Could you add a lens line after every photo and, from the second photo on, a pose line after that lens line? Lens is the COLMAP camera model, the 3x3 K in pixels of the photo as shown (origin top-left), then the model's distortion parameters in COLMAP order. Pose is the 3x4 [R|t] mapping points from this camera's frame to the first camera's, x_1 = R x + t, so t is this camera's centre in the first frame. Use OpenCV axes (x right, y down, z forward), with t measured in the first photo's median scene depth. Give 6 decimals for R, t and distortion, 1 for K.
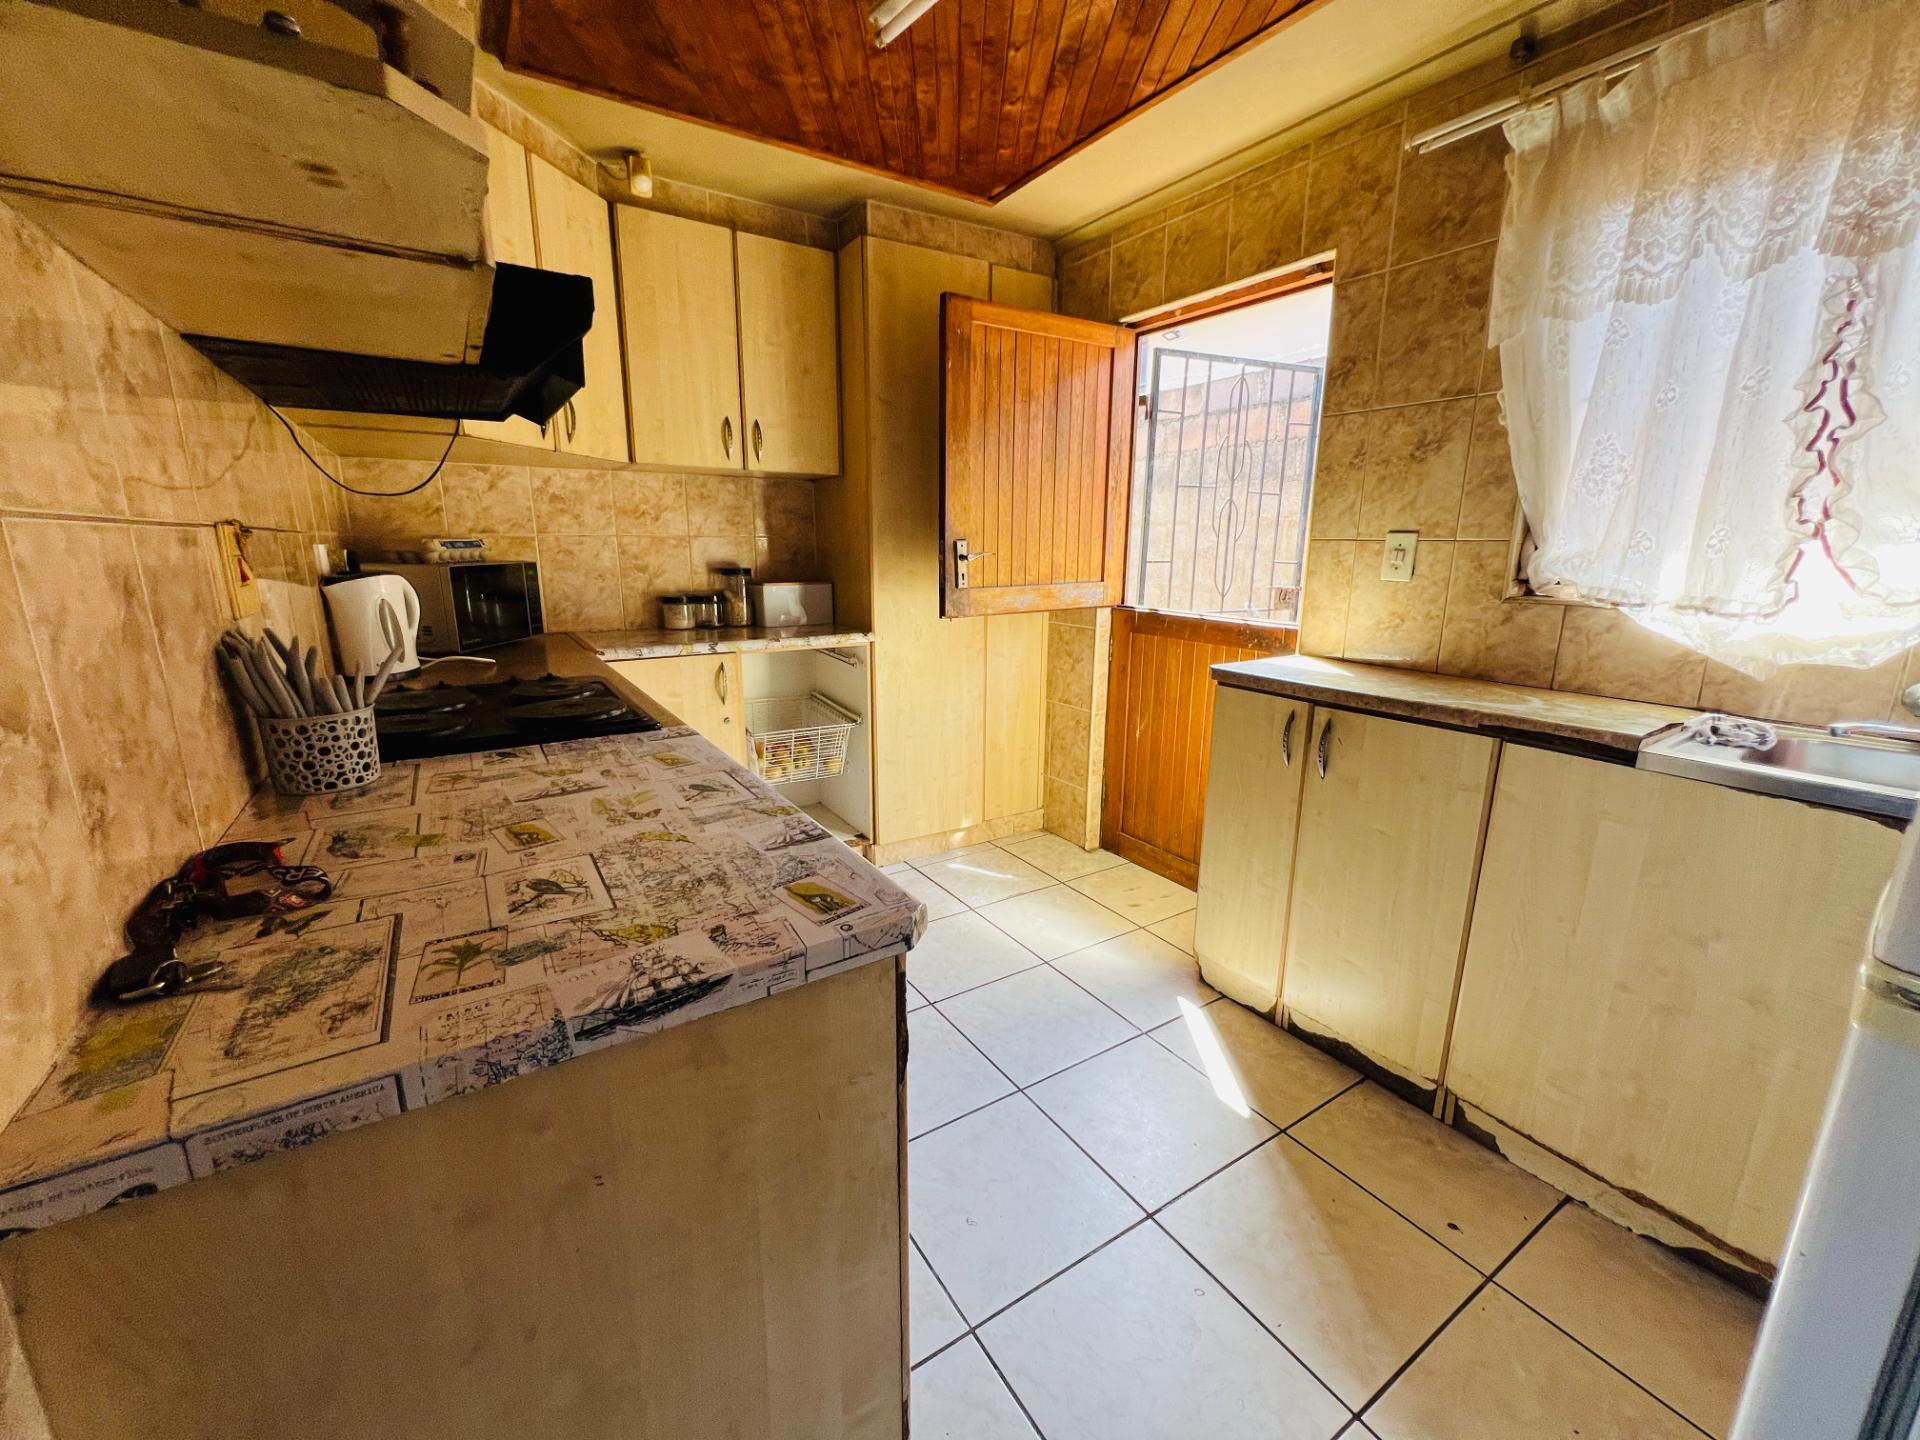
lens RADIAL K [[767.9, 0, 956.4], [0, 767.9, 718.8], [0, 0, 1]] dist [-0.003589, 0.001106]
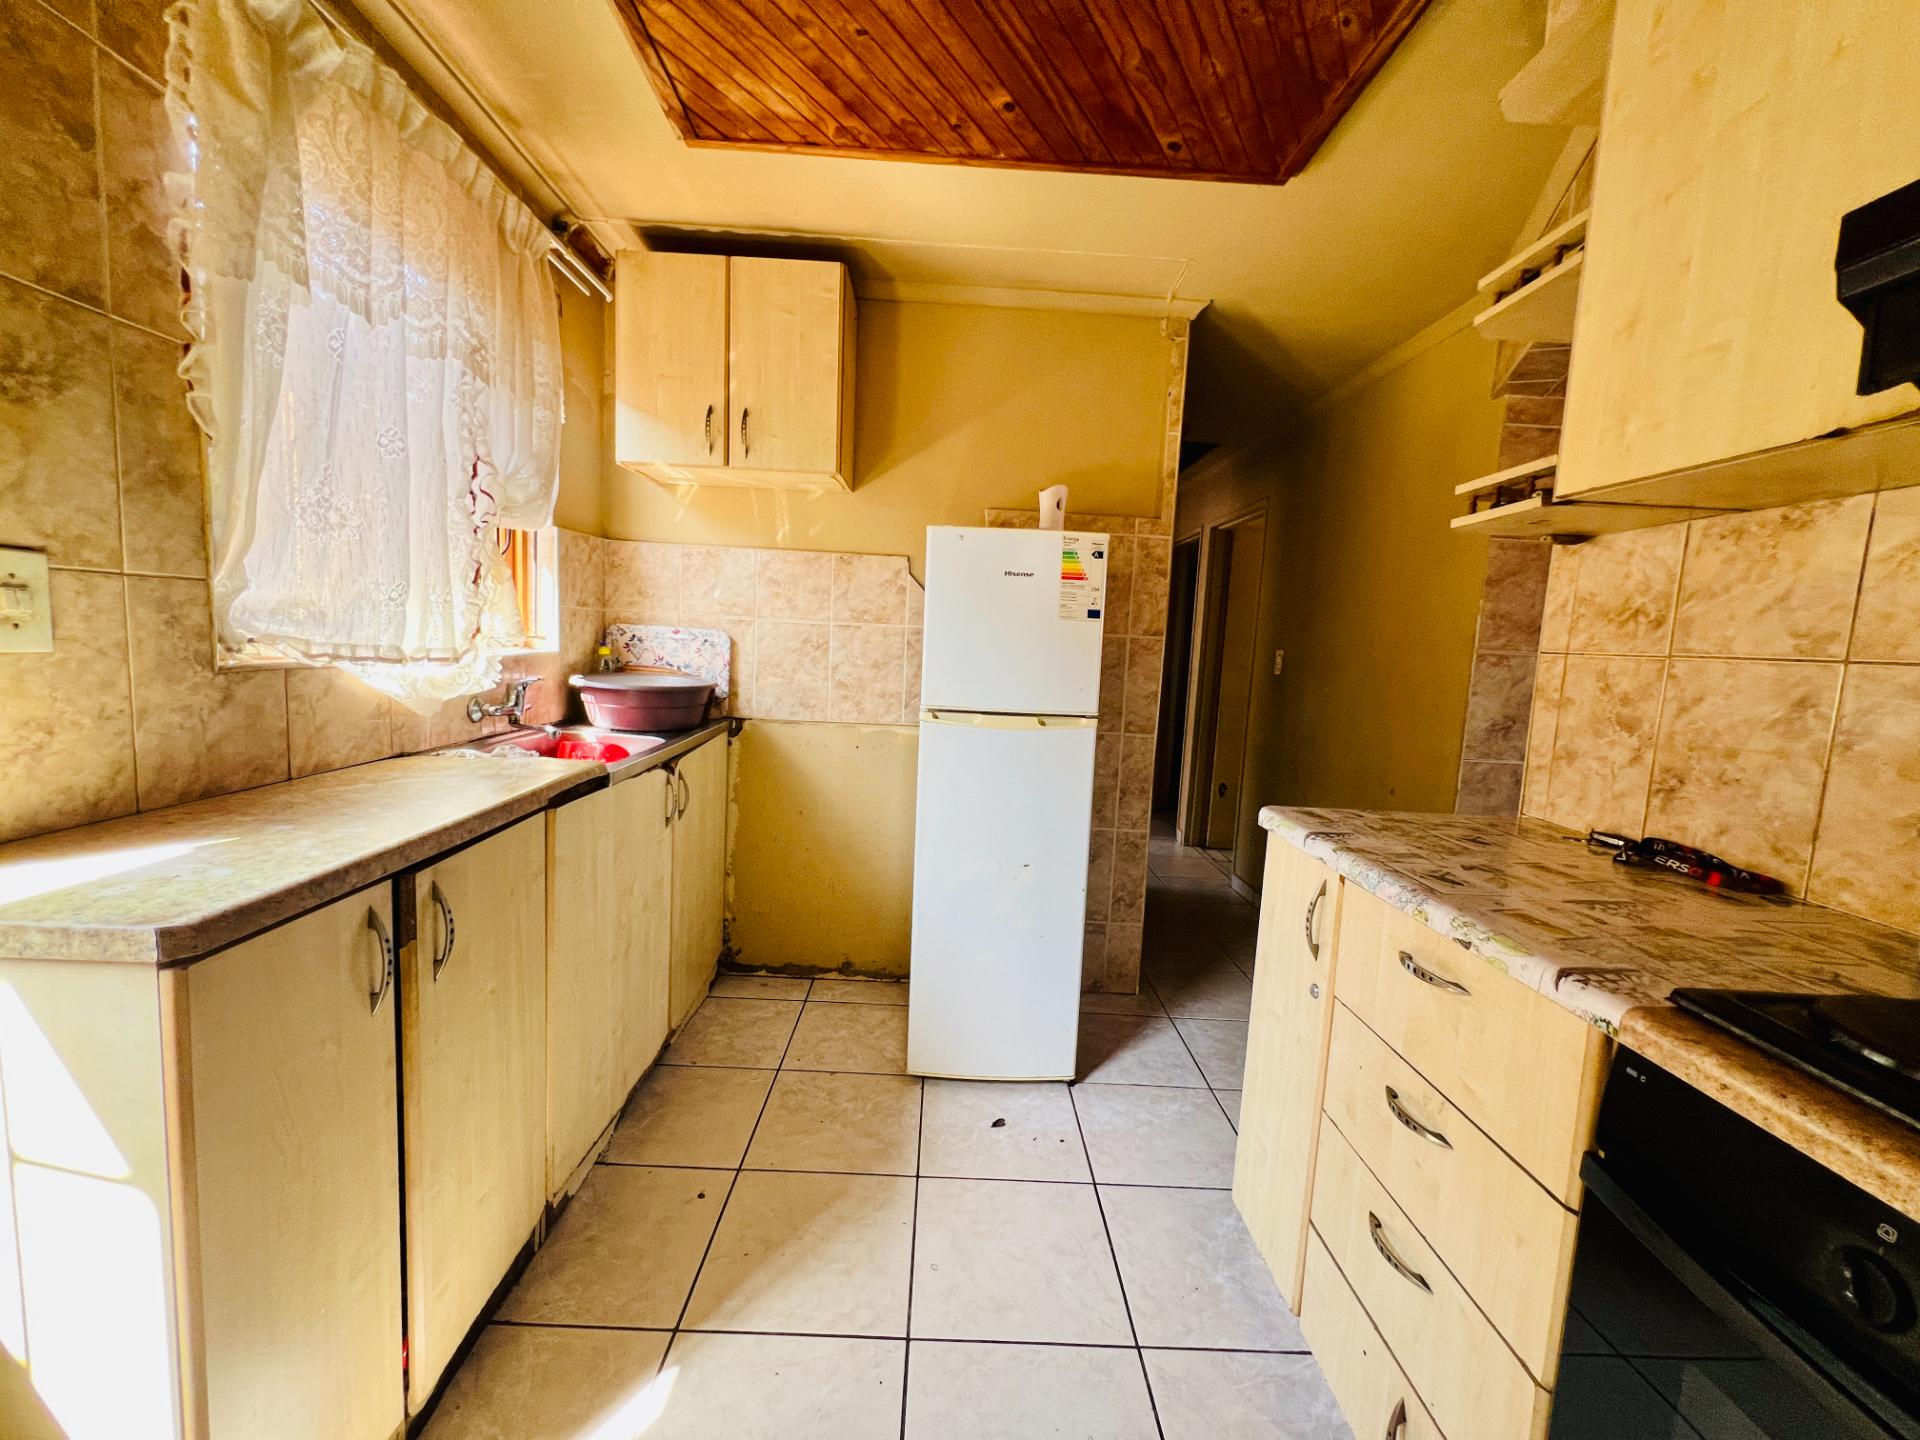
lens RADIAL K [[767.9, 0, 955.1], [0, 767.9, 720.2], [0, 0, 1]] dist [-0.003589, 0.001106]
pose [[-0.845911, -0.107785, 0.522318, -0.153345], [0.063610, 0.951984, 0.299468, -0.258925], [-0.529517, 0.286548, -0.798437, 1.151375]]
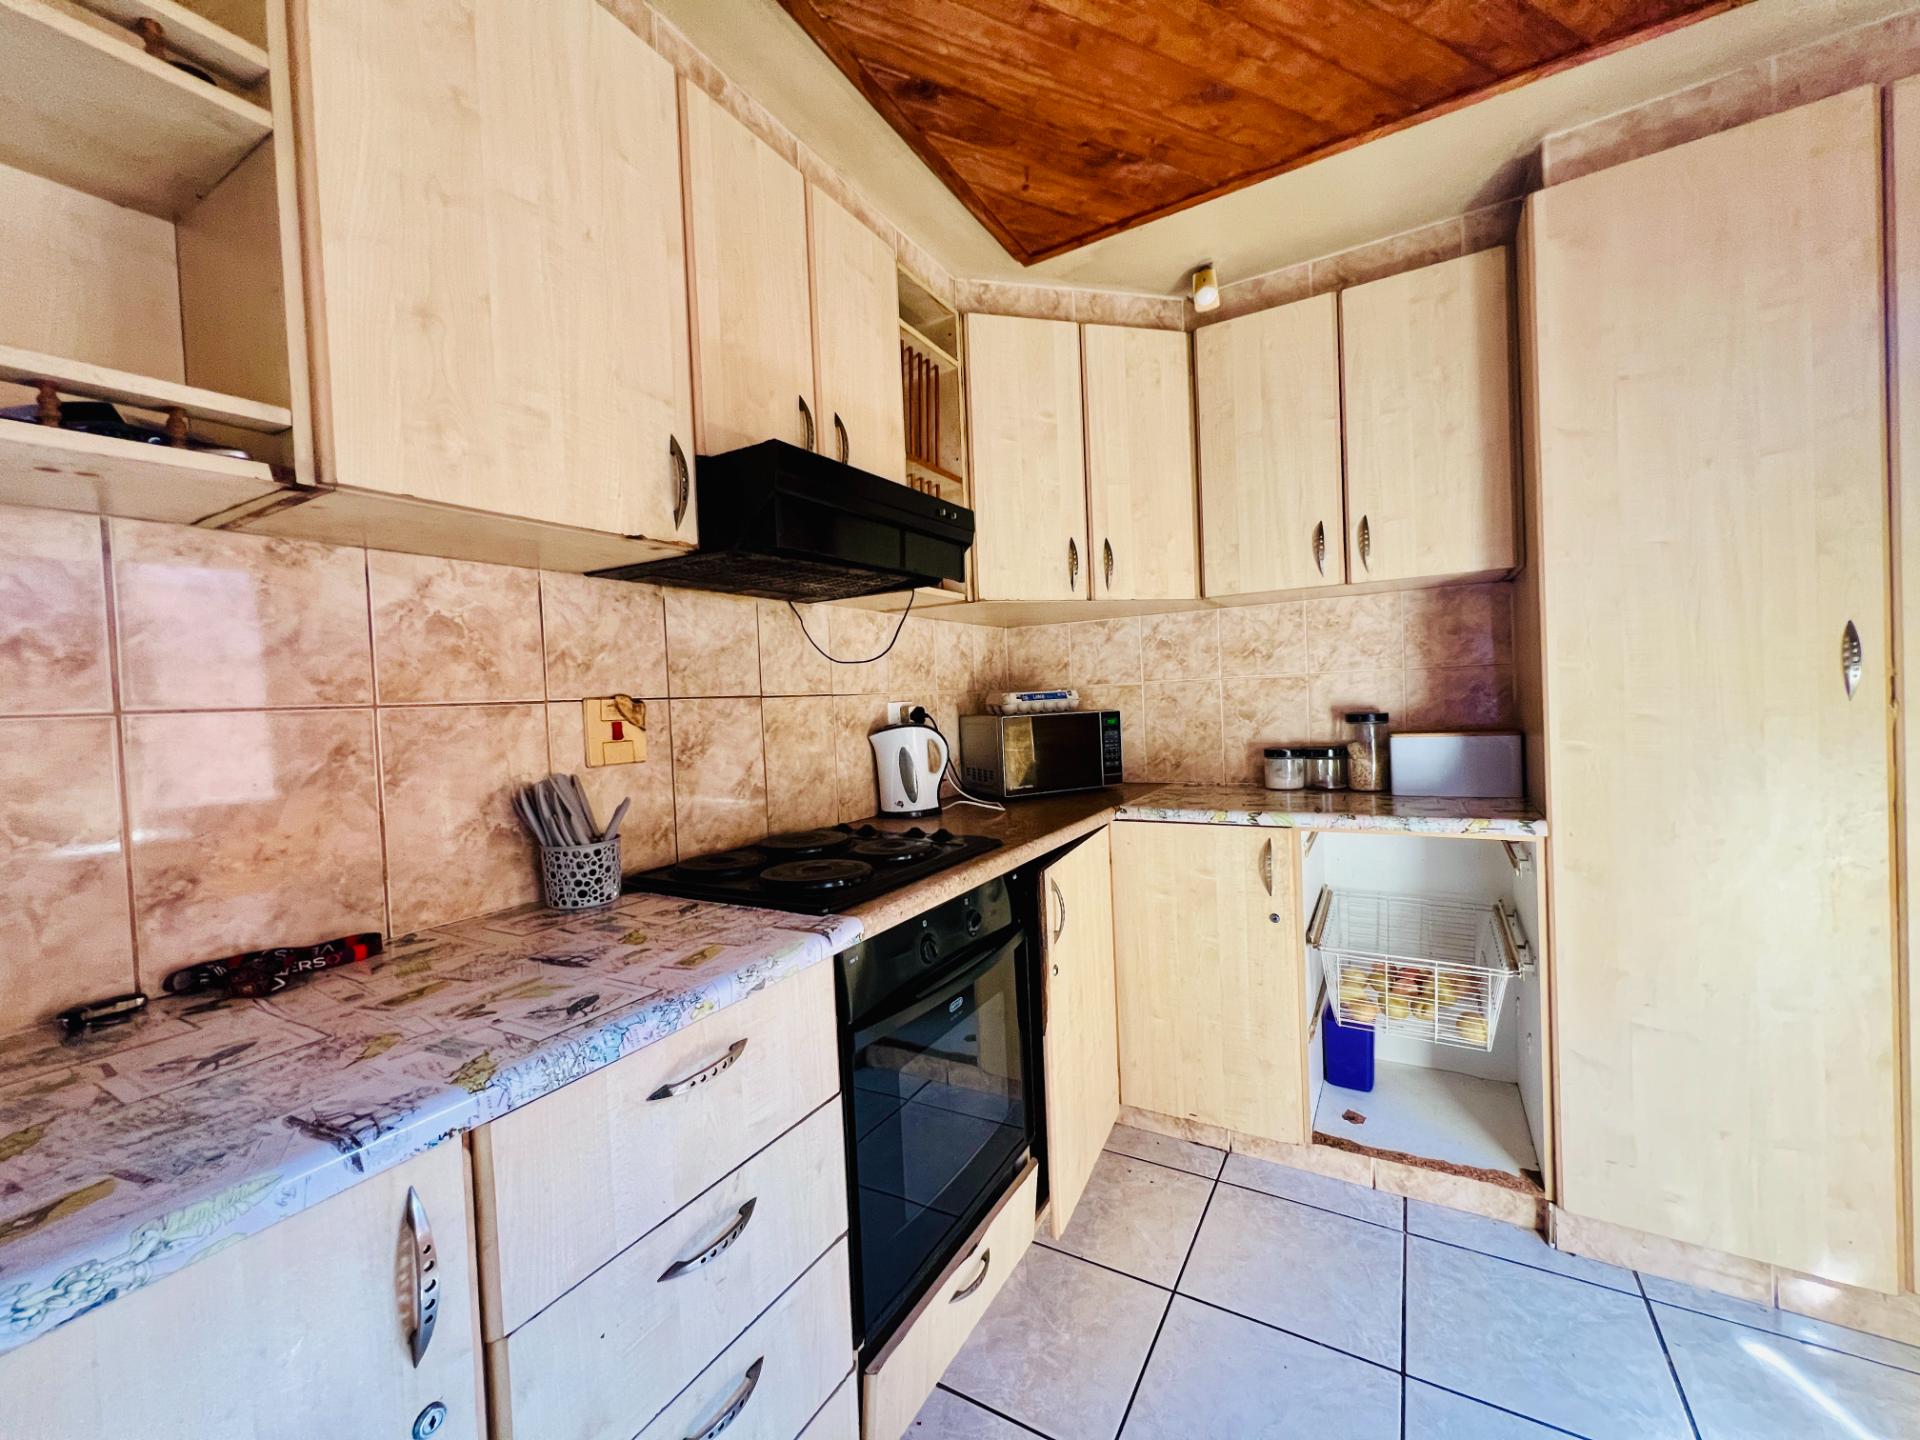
lens RADIAL K [[767.9, 0, 957.0], [0, 767.9, 718.8], [0, 0, 1]] dist [-0.003589, 0.001106]
pose [[0.447297, -0.003136, -0.894380, 0.304910], [-0.154930, 0.984604, -0.080936, -0.107761], [0.880865, 0.174769, 0.439924, 0.504411]]
